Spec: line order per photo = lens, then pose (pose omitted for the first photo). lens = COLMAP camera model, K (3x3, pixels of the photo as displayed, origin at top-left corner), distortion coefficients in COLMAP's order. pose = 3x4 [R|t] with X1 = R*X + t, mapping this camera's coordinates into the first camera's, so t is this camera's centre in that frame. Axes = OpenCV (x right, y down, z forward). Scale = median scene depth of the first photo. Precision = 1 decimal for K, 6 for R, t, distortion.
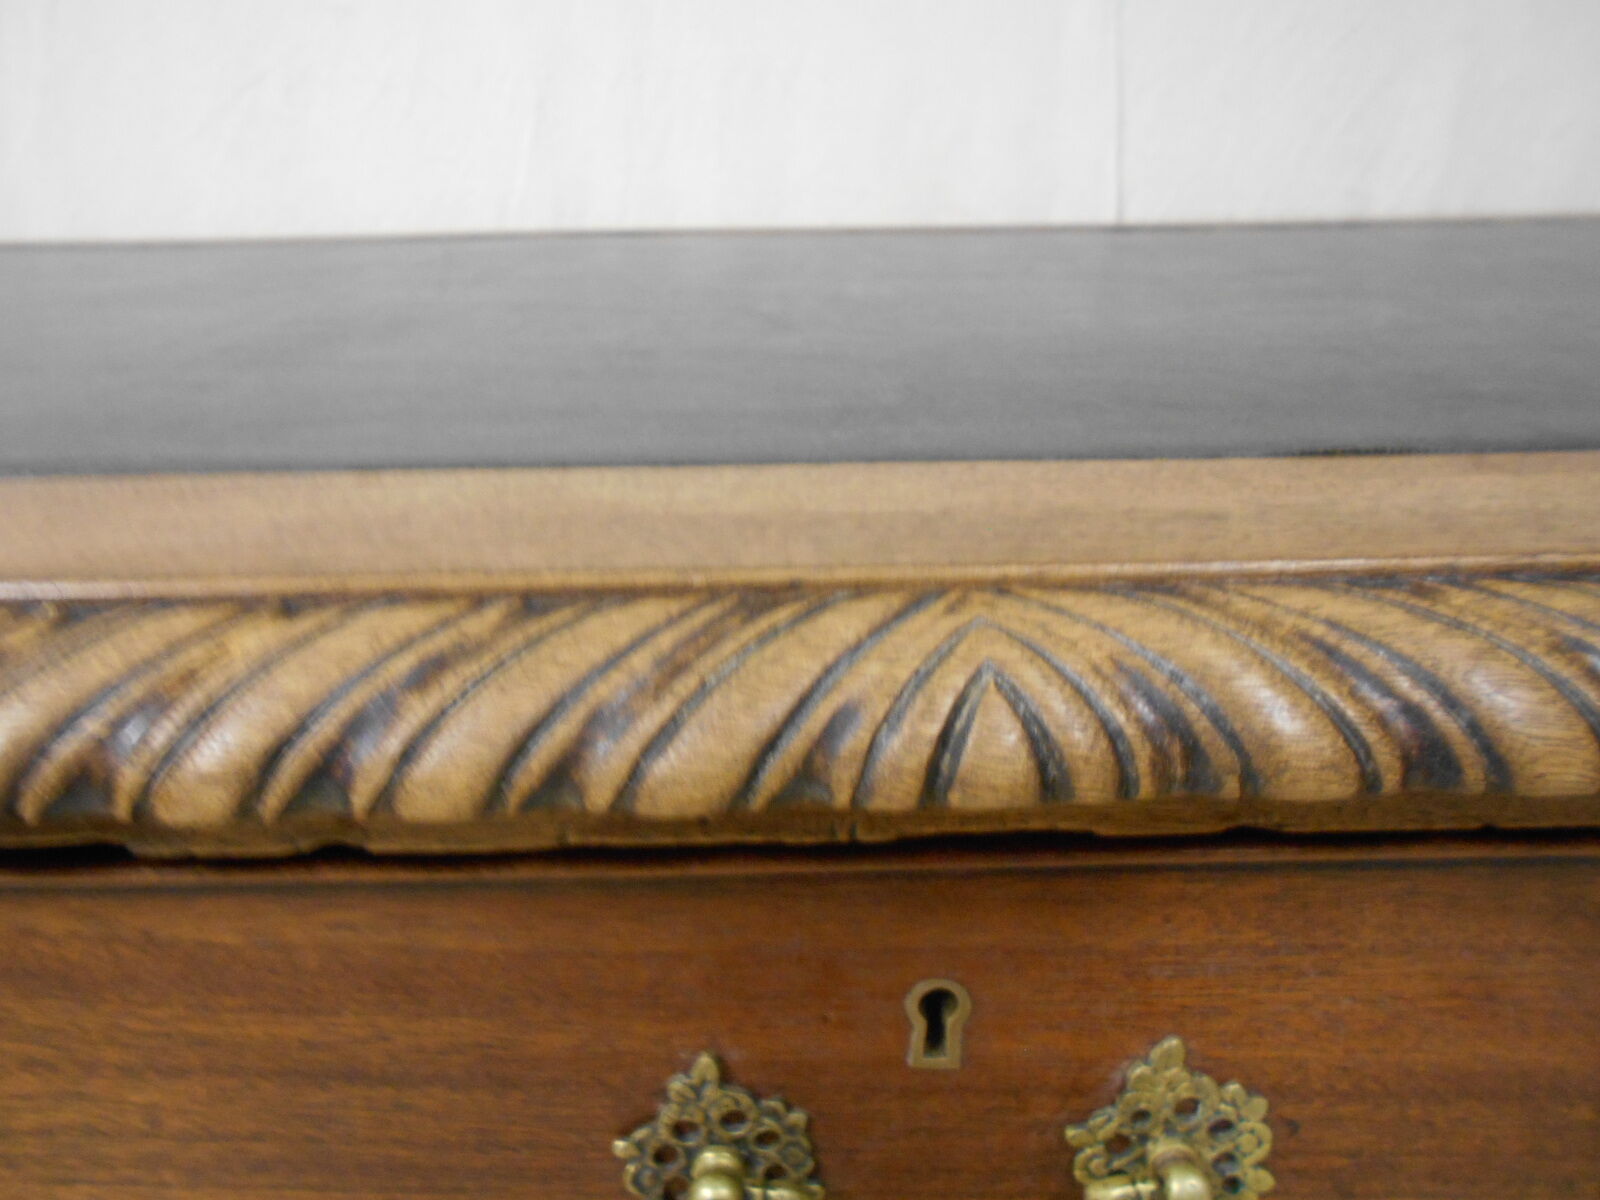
lens RADIAL K [[1209.5, 0, 800.0], [0, 1209.5, 600.0], [0, 0, 1]] dist [-0.001663, -0.022759]
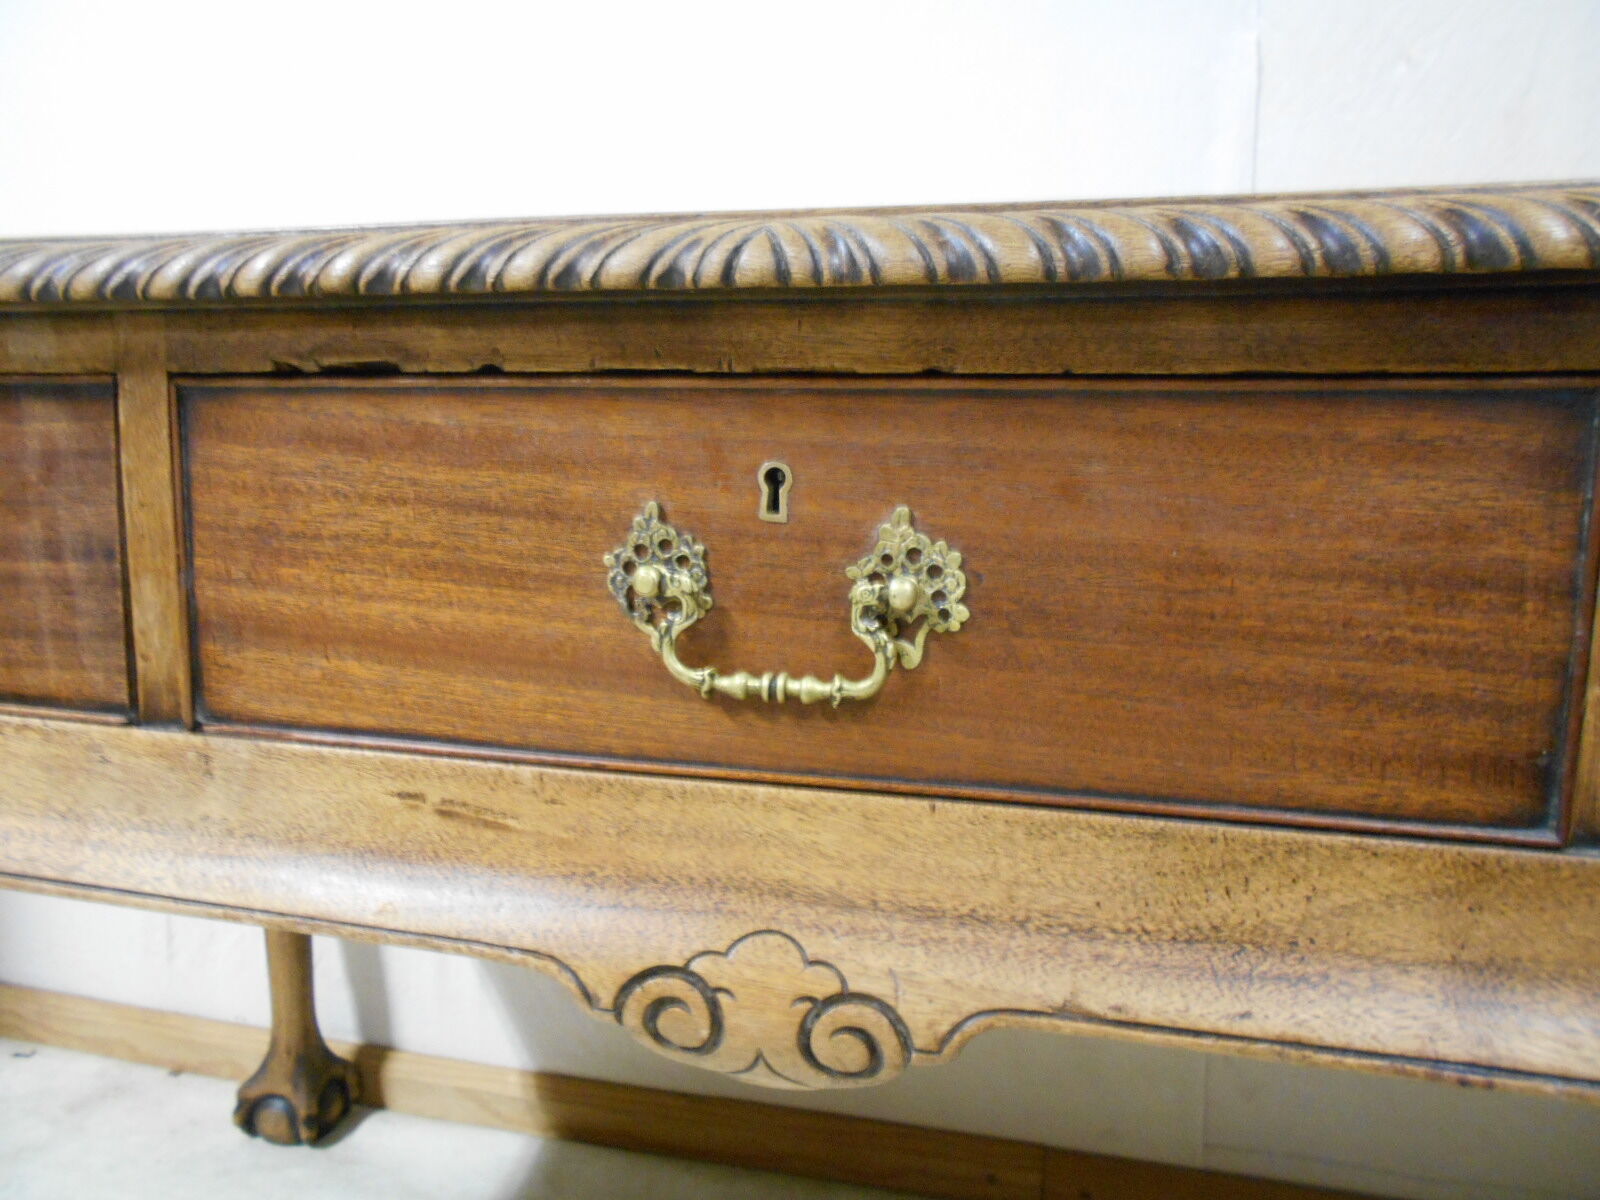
lens RADIAL K [[1260.7, 0, 799.5], [0, 1260.7, 619.8], [0, 0, 1]] dist [-0.005233, -0.003190]
pose [[0.959829, 0.064800, -0.273000, 0.671413], [-0.121120, 0.973334, -0.194810, 0.893602], [0.253097, 0.220050, 0.942083, -0.722190]]
